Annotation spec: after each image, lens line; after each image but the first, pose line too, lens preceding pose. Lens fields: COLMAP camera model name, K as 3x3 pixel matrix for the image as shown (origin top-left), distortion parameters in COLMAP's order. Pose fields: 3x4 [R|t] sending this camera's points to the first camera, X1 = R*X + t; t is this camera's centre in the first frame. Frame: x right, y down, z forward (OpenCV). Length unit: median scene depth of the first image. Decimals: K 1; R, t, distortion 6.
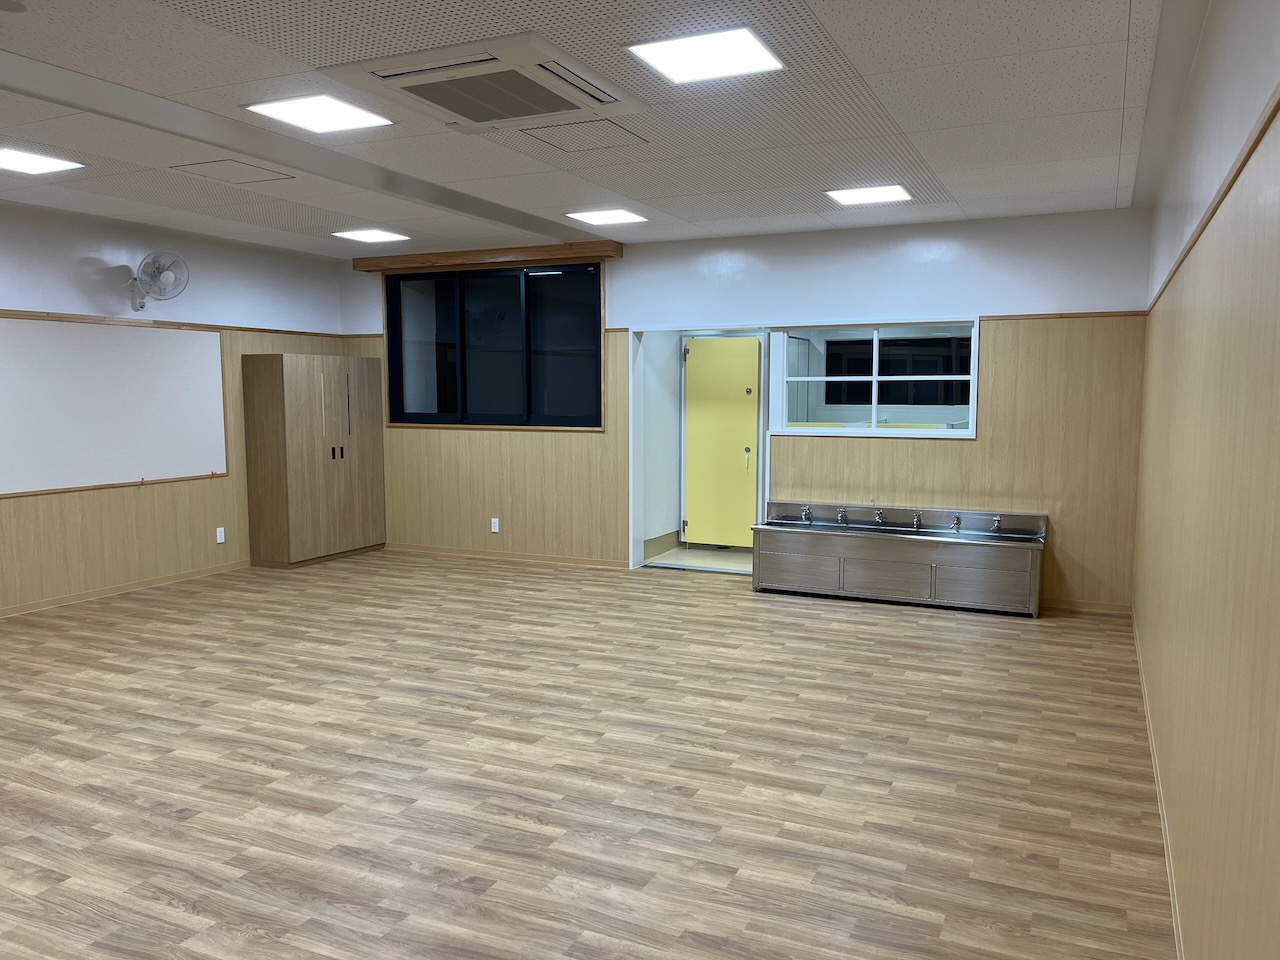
lens RADIAL K [[961.0, 0, 640.0], [0, 961.0, 480.0], [0, 0, 1]] dist [0.027242, -0.006959]
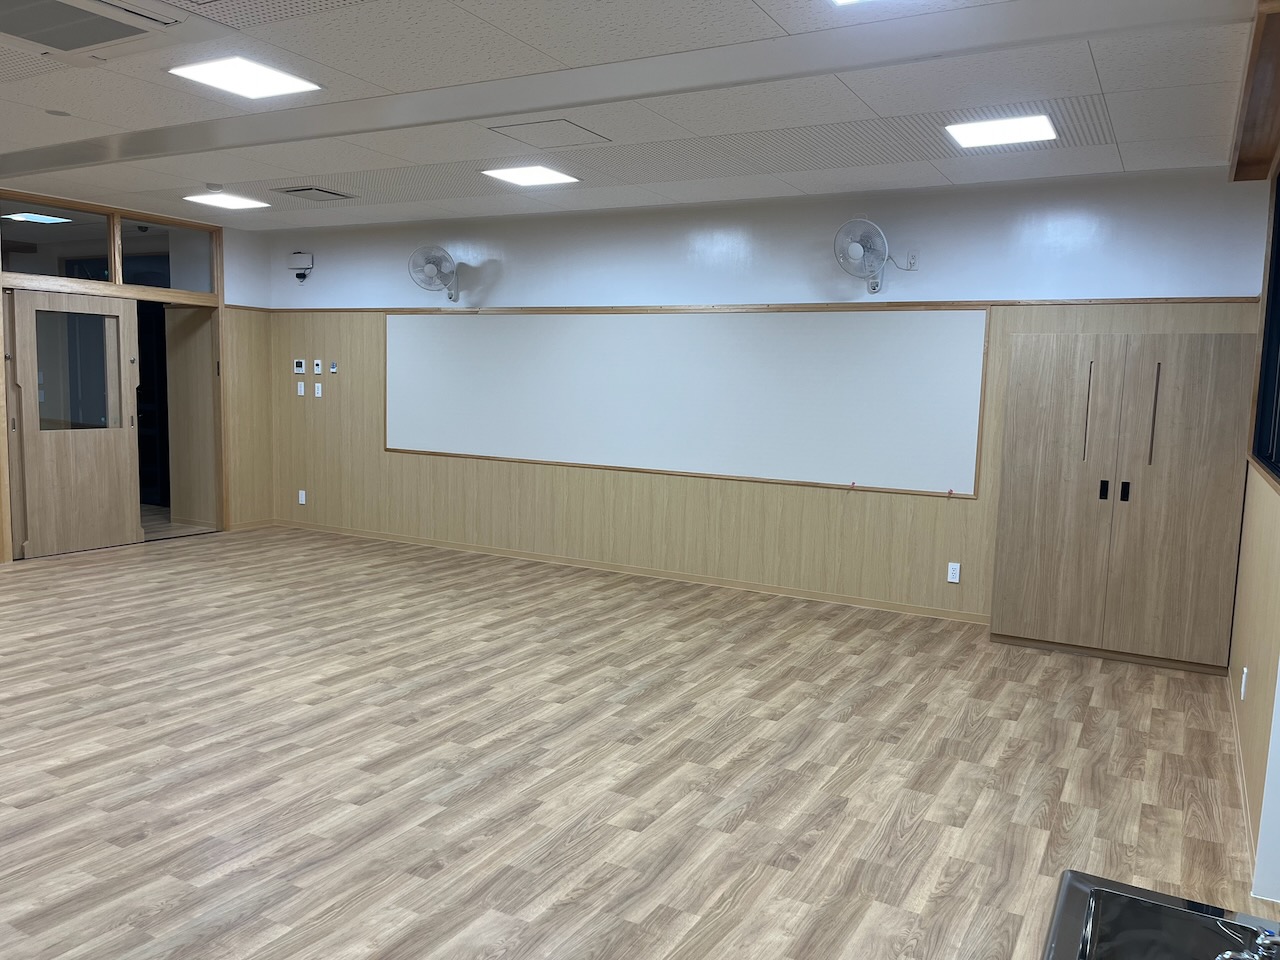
lens RADIAL K [[961.0, 0, 640.0], [0, 961.0, 480.0], [0, 0, 1]] dist [0.027242, -0.006959]
pose [[-0.058618, 0.100780, -0.993180, 0.522248], [-0.124222, 0.986422, 0.107426, -0.103996], [0.990521, 0.129672, -0.045303, 1.178267]]
